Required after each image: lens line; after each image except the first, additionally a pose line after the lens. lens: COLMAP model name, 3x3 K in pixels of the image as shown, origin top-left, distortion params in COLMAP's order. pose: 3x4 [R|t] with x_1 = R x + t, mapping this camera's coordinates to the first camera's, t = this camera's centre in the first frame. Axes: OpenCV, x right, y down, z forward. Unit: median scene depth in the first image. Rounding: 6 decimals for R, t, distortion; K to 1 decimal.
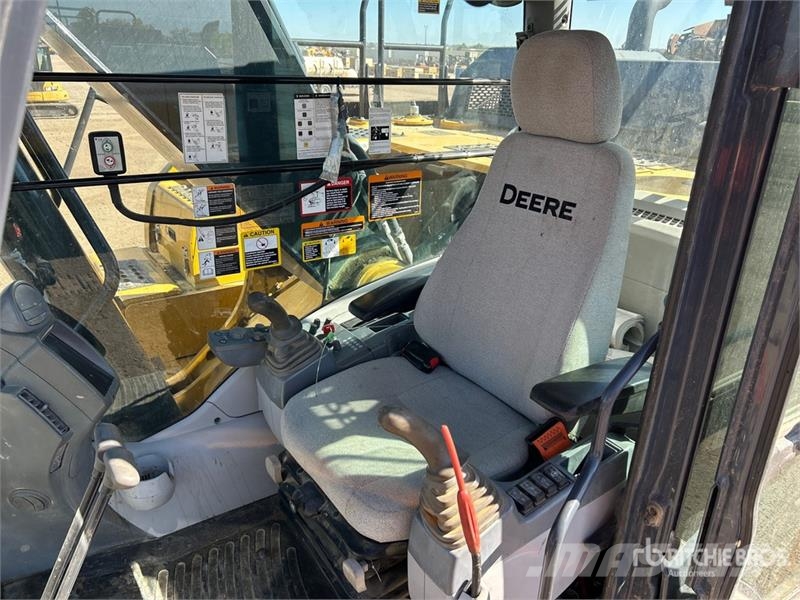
lens RADIAL K [[608.7, 0, 403.2], [0, 608.7, 297.8], [0, 0, 1]] dist [0.044086, -0.048603]
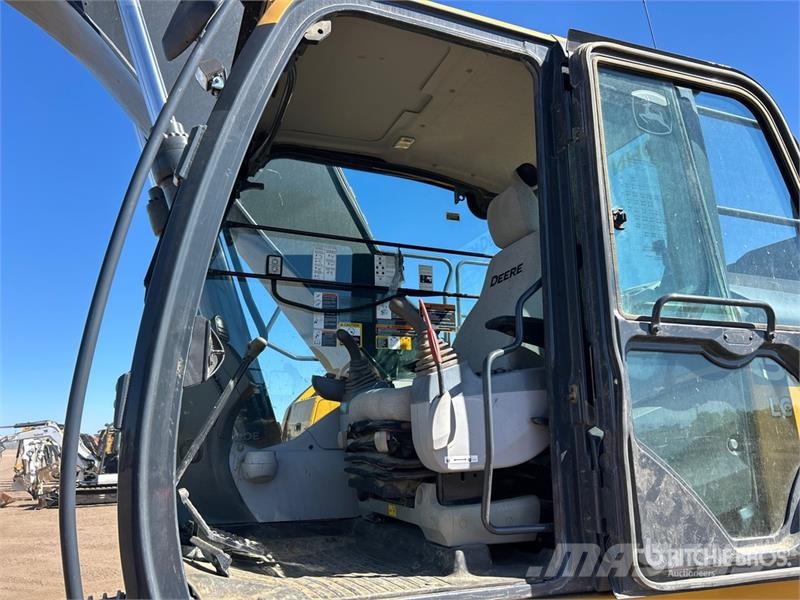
lens RADIAL K [[608.7, 0, 398.6], [0, 608.7, 302.3], [0, 0, 1]] dist [0.044086, -0.048603]
pose [[0.975030, -0.089807, -0.203106, 0.237761], [-0.046081, 0.812858, -0.580636, 0.808212], [0.217242, 0.575497, 0.788422, -0.313059]]
